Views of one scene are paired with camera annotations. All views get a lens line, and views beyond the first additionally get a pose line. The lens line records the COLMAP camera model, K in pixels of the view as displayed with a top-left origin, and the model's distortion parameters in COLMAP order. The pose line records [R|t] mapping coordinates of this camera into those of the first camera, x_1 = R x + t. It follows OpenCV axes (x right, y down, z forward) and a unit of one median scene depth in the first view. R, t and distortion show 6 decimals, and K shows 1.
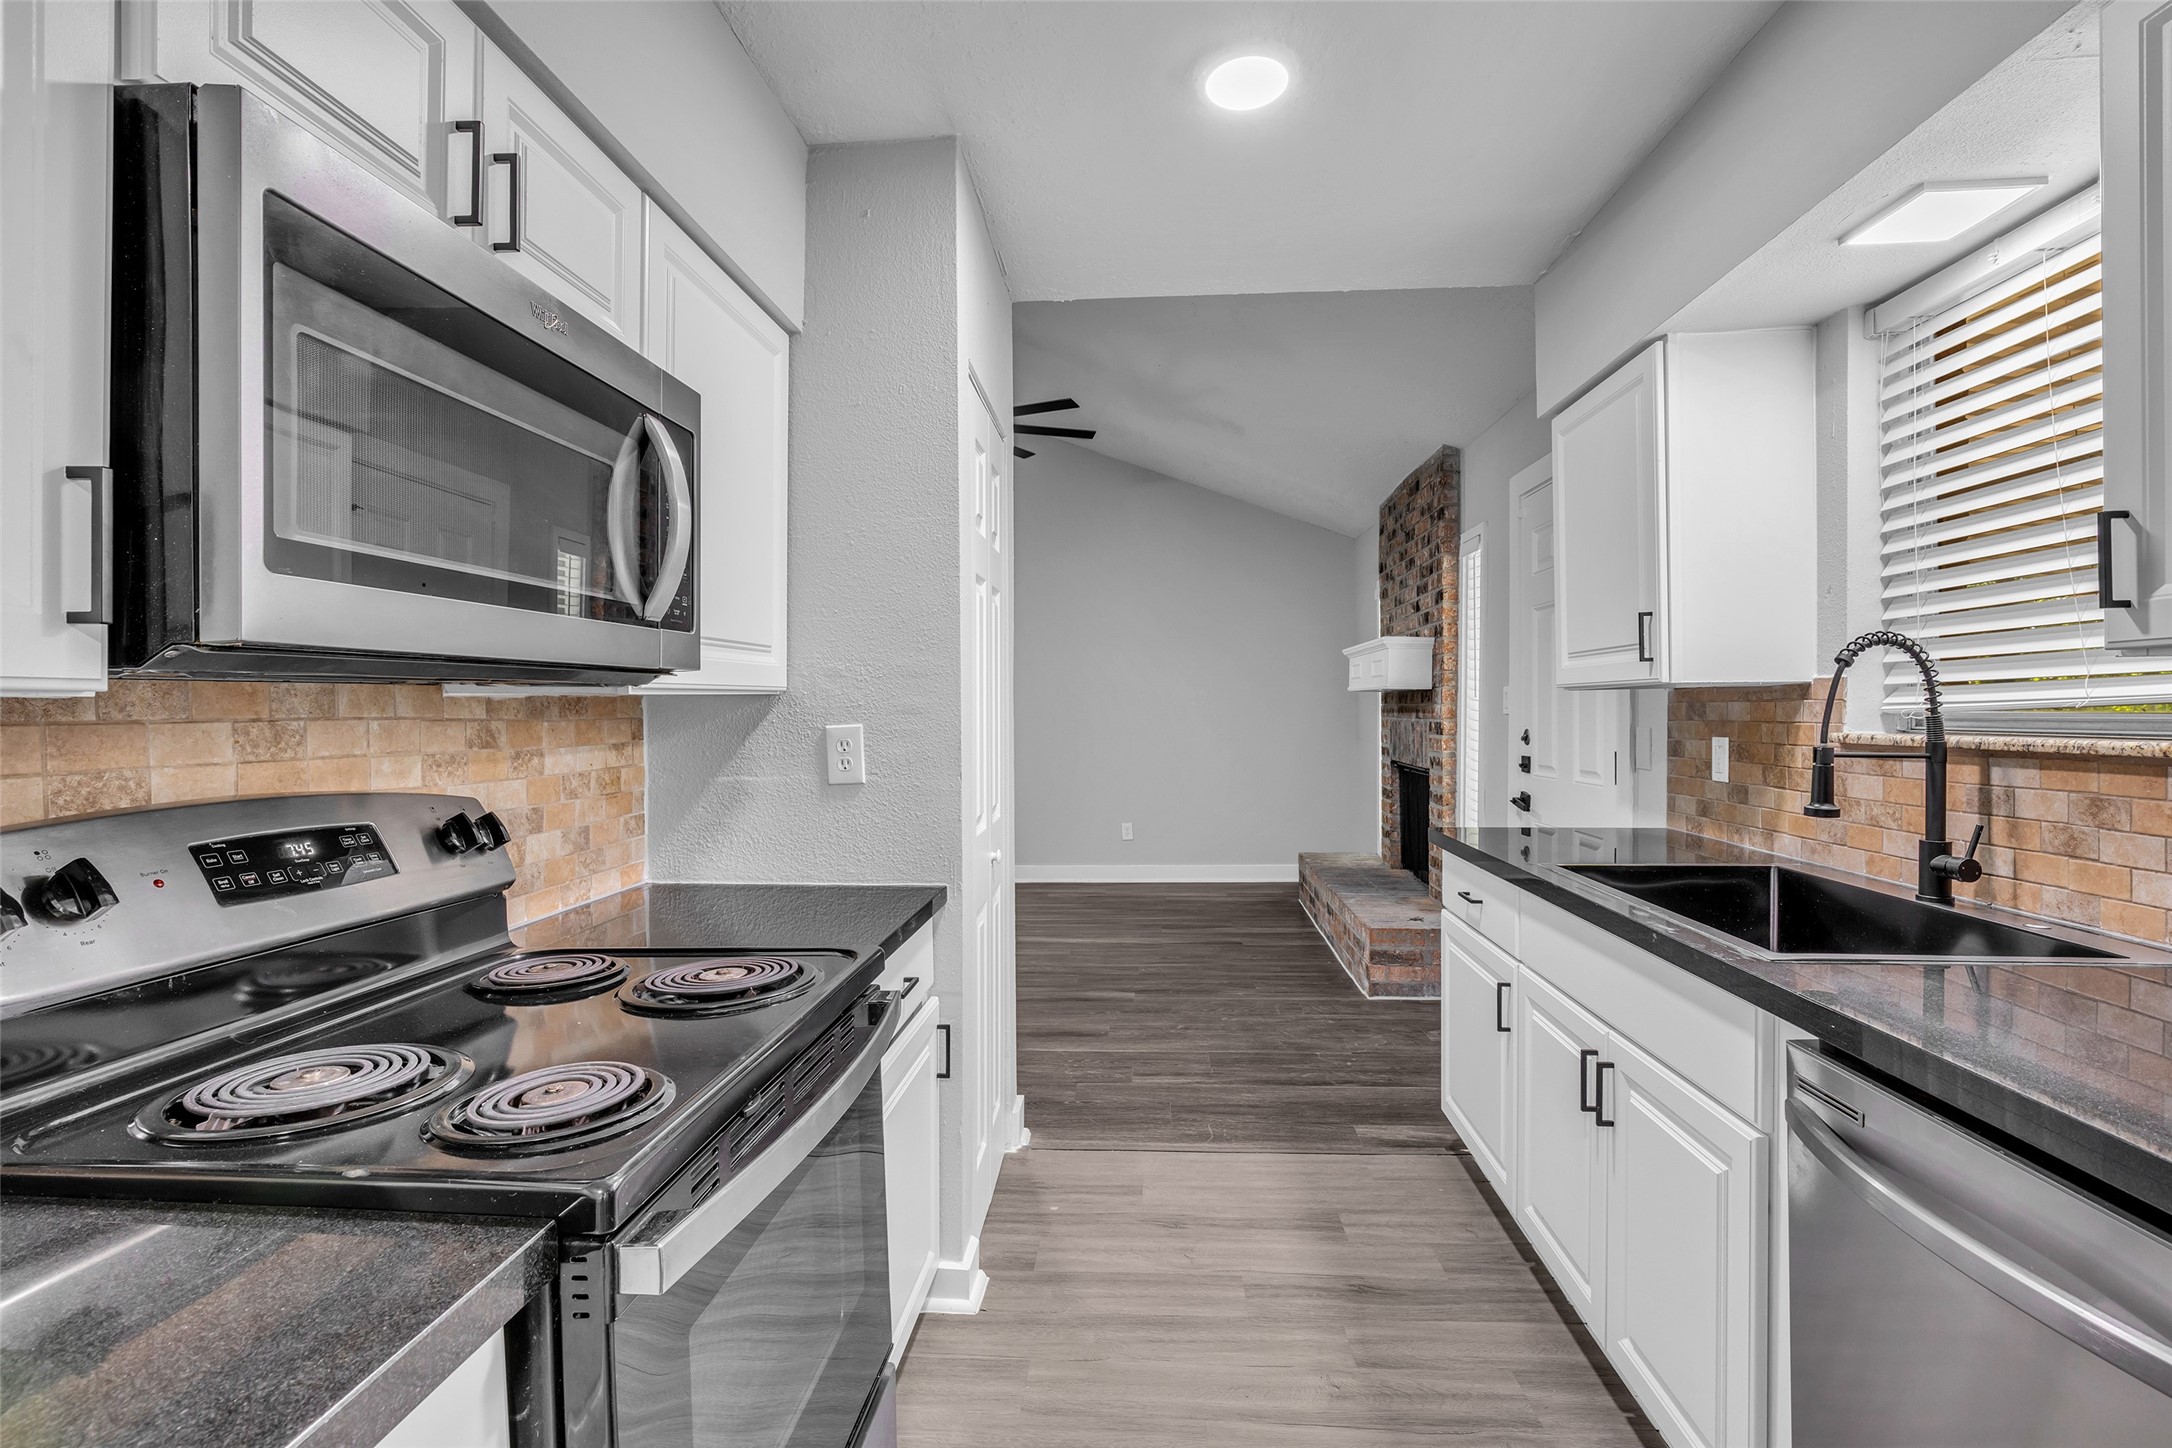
lens RADIAL K [[994.9, 0, 1095.5], [0, 994.9, 716.3], [0, 0, 1]] dist [-0.019233, 0.005412]
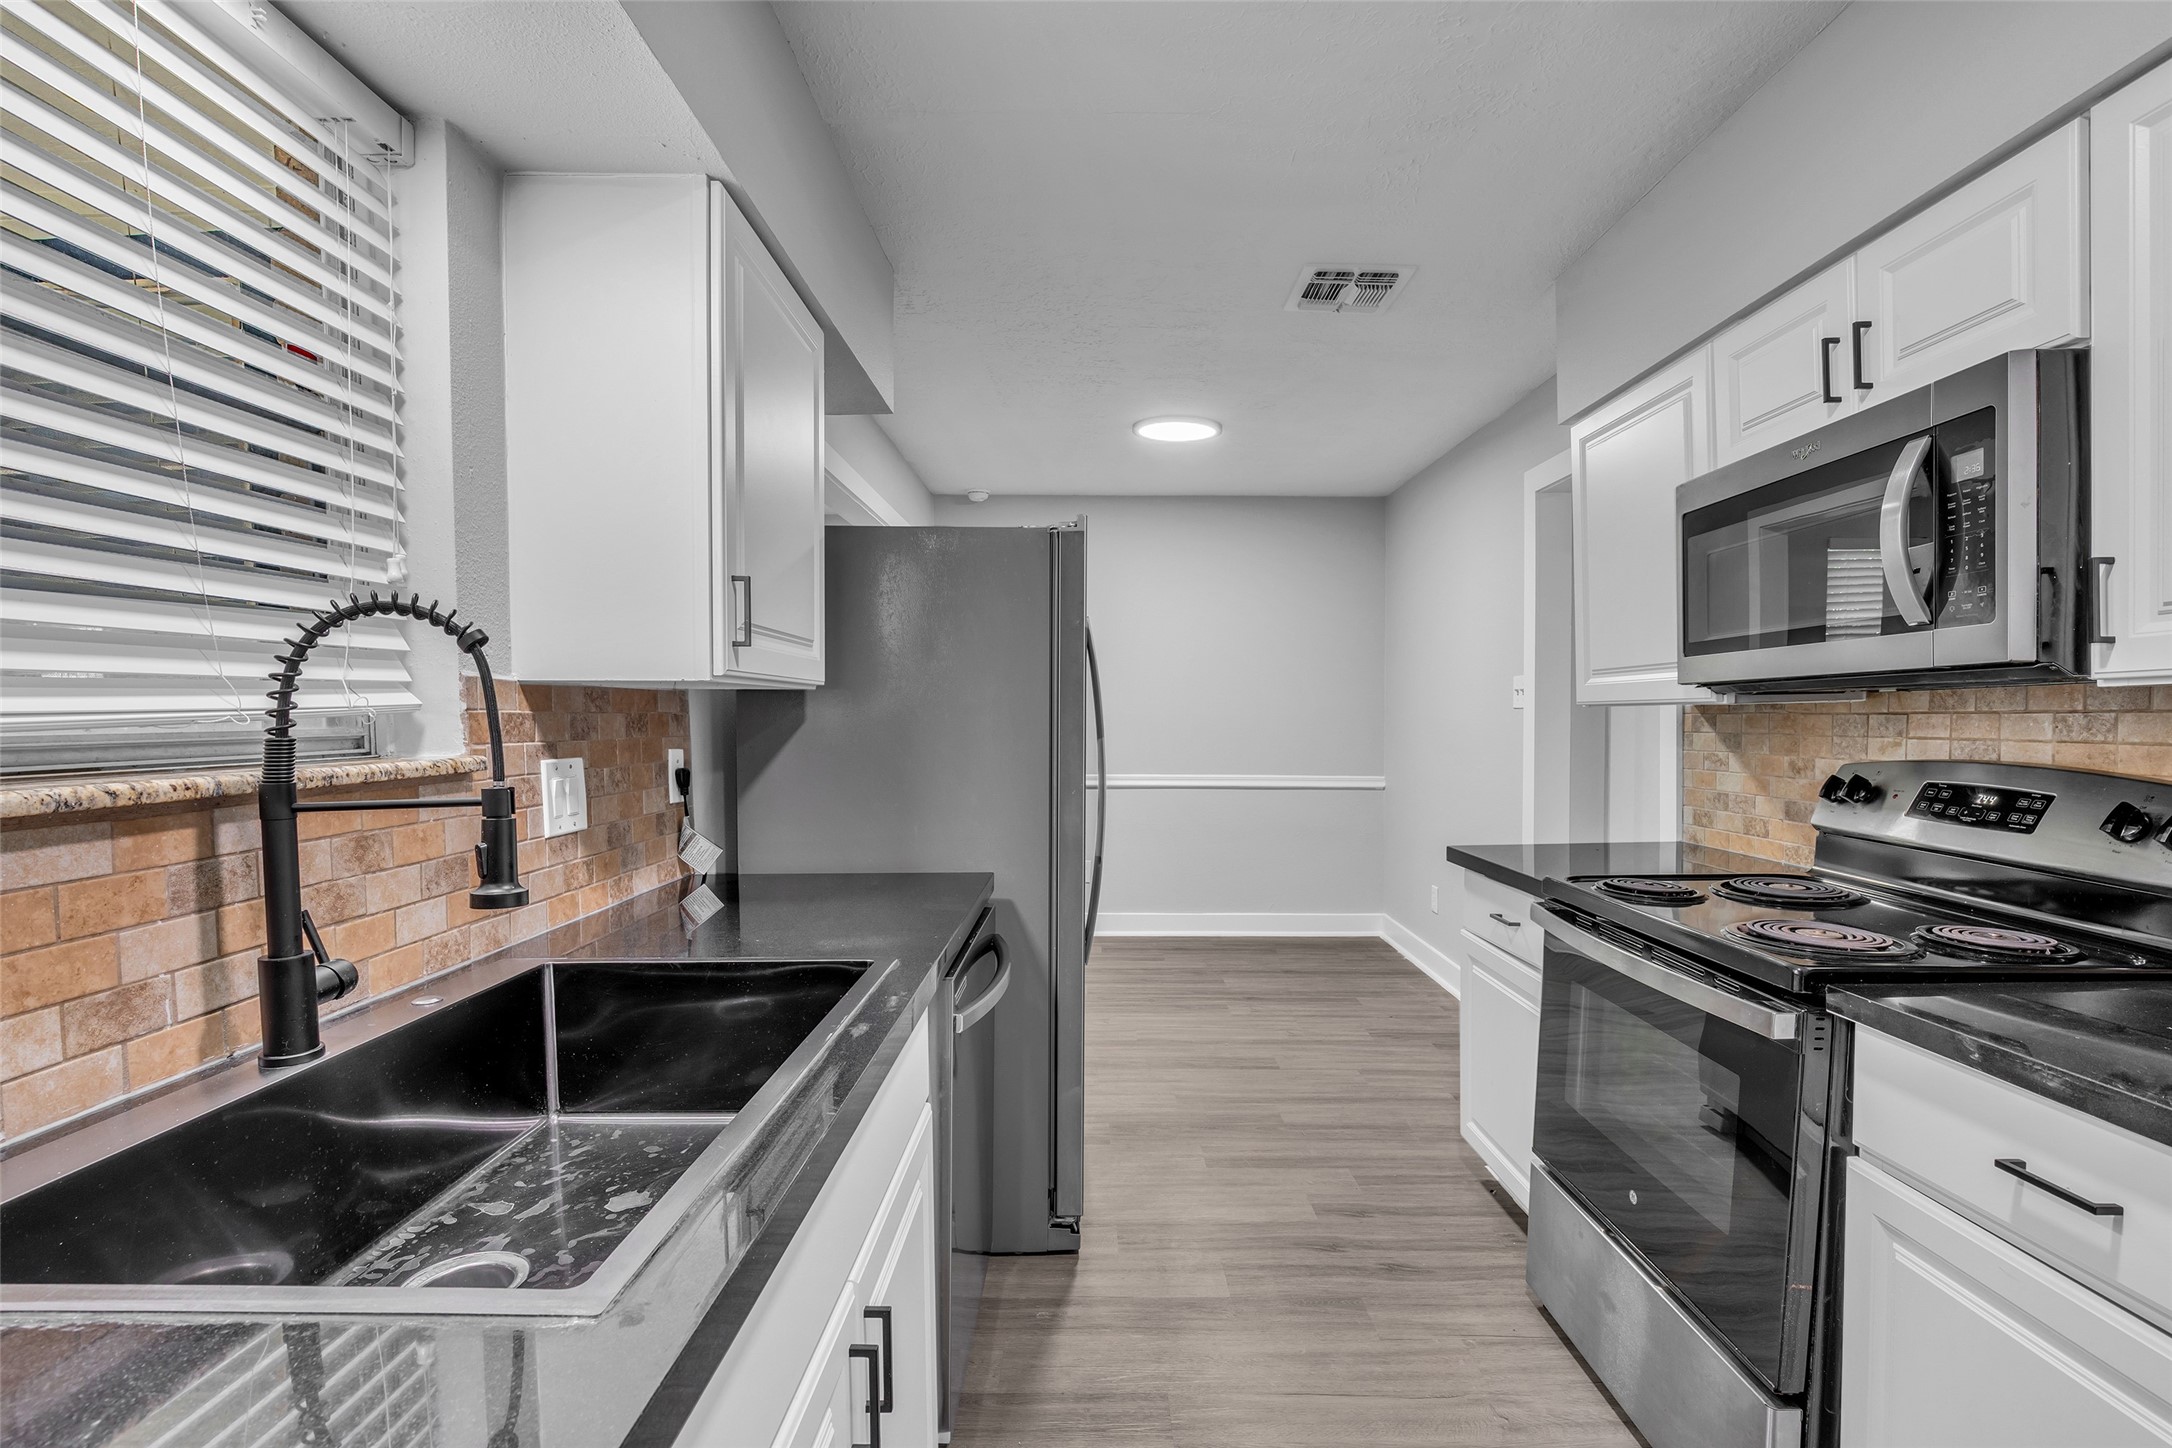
lens RADIAL K [[994.9, 0, 1090.7], [0, 994.9, 749.5], [0, 0, 1]] dist [-0.019233, 0.005412]
pose [[-0.997693, 0.014573, -0.066301, 0.154288], [0.011783, 0.999037, 0.042269, -0.004423], [0.066853, 0.041391, -0.996904, 0.582563]]
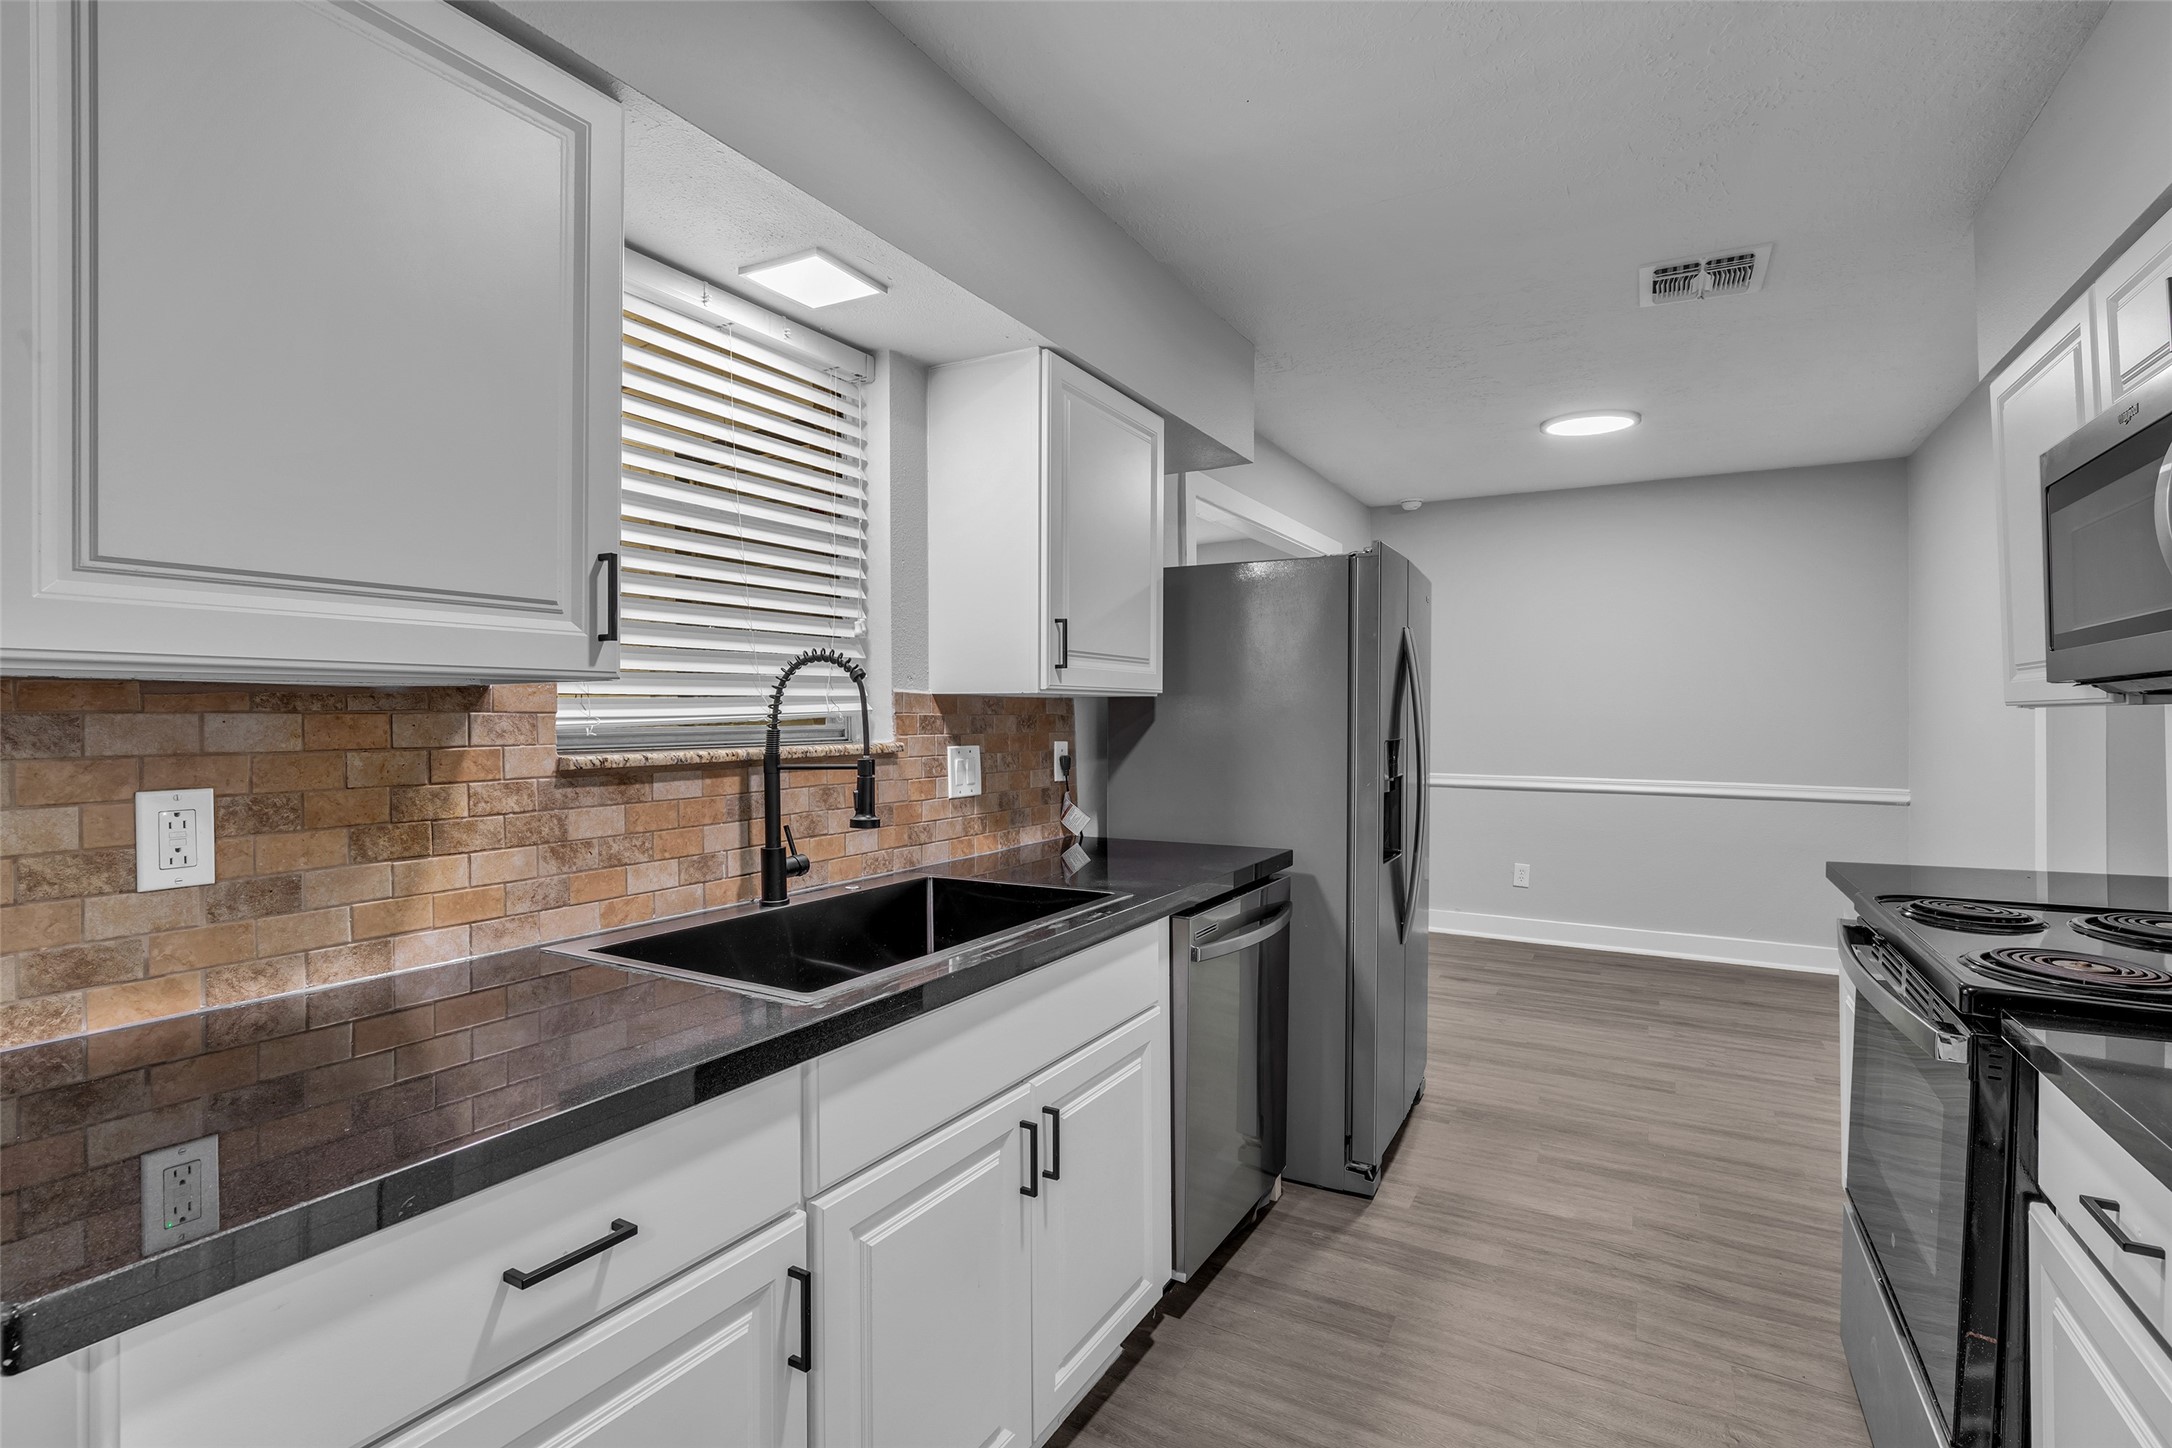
lens RADIAL K [[994.9, 0, 1097.4], [0, 994.9, 717.0], [0, 0, 1]] dist [-0.019233, 0.005412]
pose [[-0.899893, 0.009099, 0.436015, 0.027197], [0.012486, 0.999910, 0.004904, -0.005340], [-0.435932, 0.009858, -0.899926, 0.658749]]
